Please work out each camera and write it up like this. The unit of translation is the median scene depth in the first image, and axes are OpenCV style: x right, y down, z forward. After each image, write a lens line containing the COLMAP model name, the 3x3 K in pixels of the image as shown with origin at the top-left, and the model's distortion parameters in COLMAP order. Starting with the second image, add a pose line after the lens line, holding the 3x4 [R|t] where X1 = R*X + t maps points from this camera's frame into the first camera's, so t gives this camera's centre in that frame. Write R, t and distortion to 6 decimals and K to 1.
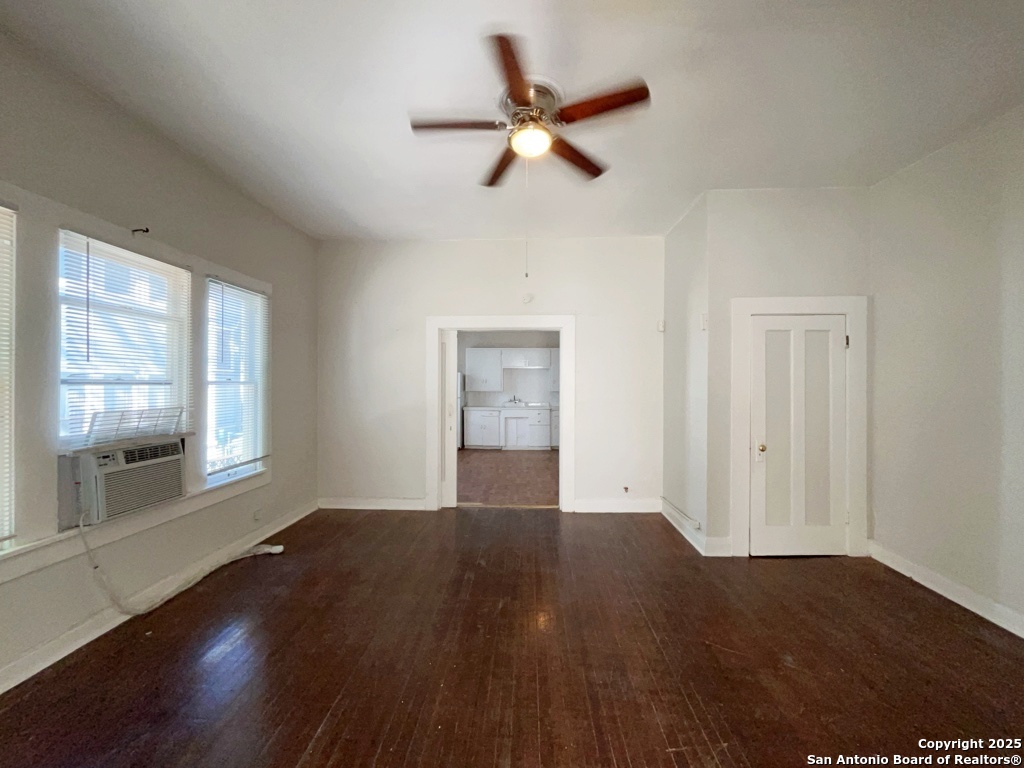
lens RADIAL K [[413.6, 0, 519.5], [0, 413.6, 391.2], [0, 0, 1]] dist [-0.000888, 0.000360]
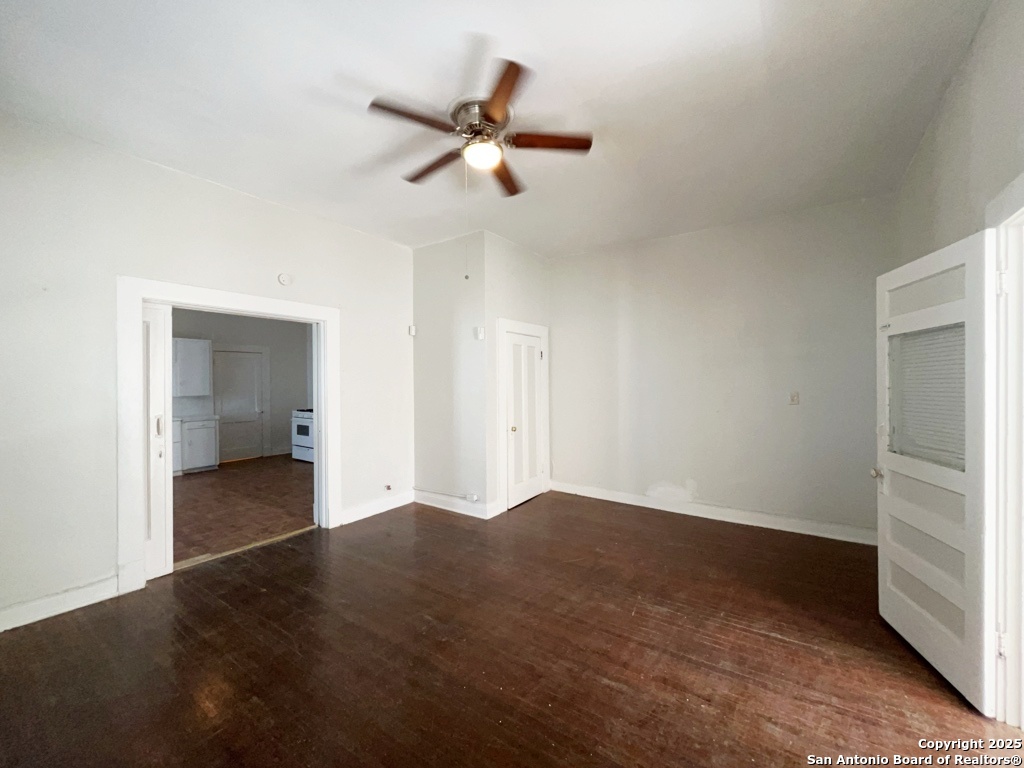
lens RADIAL K [[413.6, 0, 510.9], [0, 413.6, 389.4], [0, 0, 1]] dist [-0.000888, 0.000360]
pose [[0.544325, -0.019435, 0.838650, -0.574817], [0.027706, 0.999603, 0.005182, -0.001553], [-0.838417, 0.020415, 0.544647, 0.251775]]
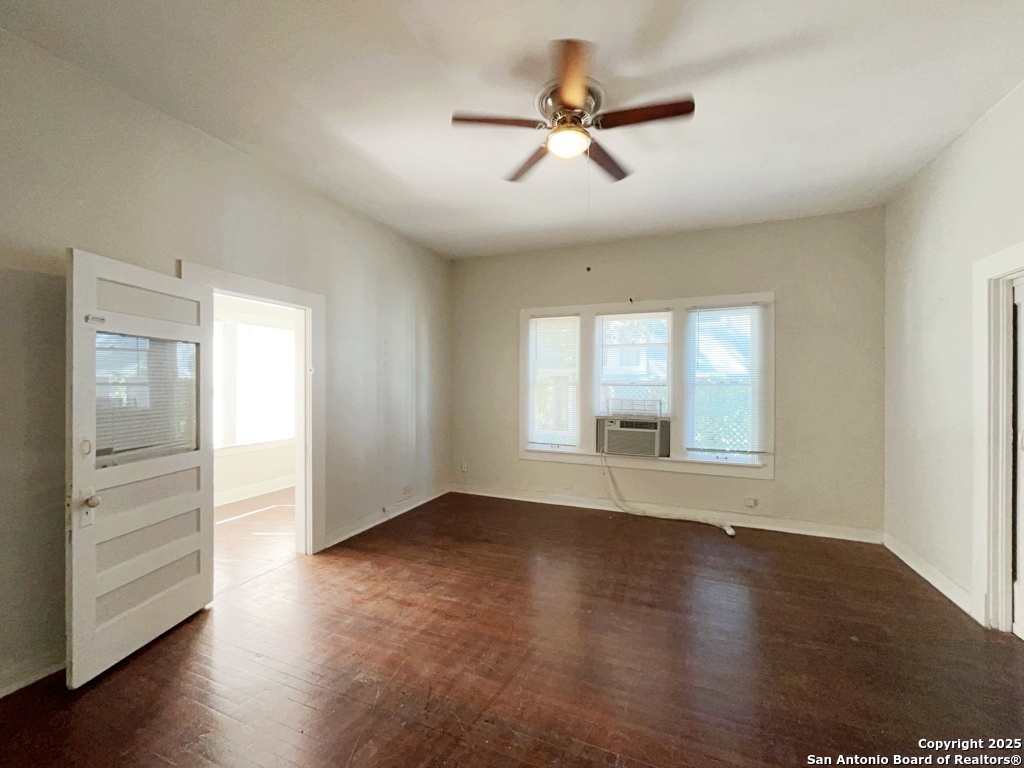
lens RADIAL K [[413.6, 0, 508.0], [0, 413.6, 378.2], [0, 0, 1]] dist [-0.000888, 0.000360]
pose [[-0.365672, -0.023338, -0.930451, 0.712019], [-0.019829, 0.999654, -0.017281, -0.004646], [0.930533, 0.012131, -0.366008, 0.859639]]
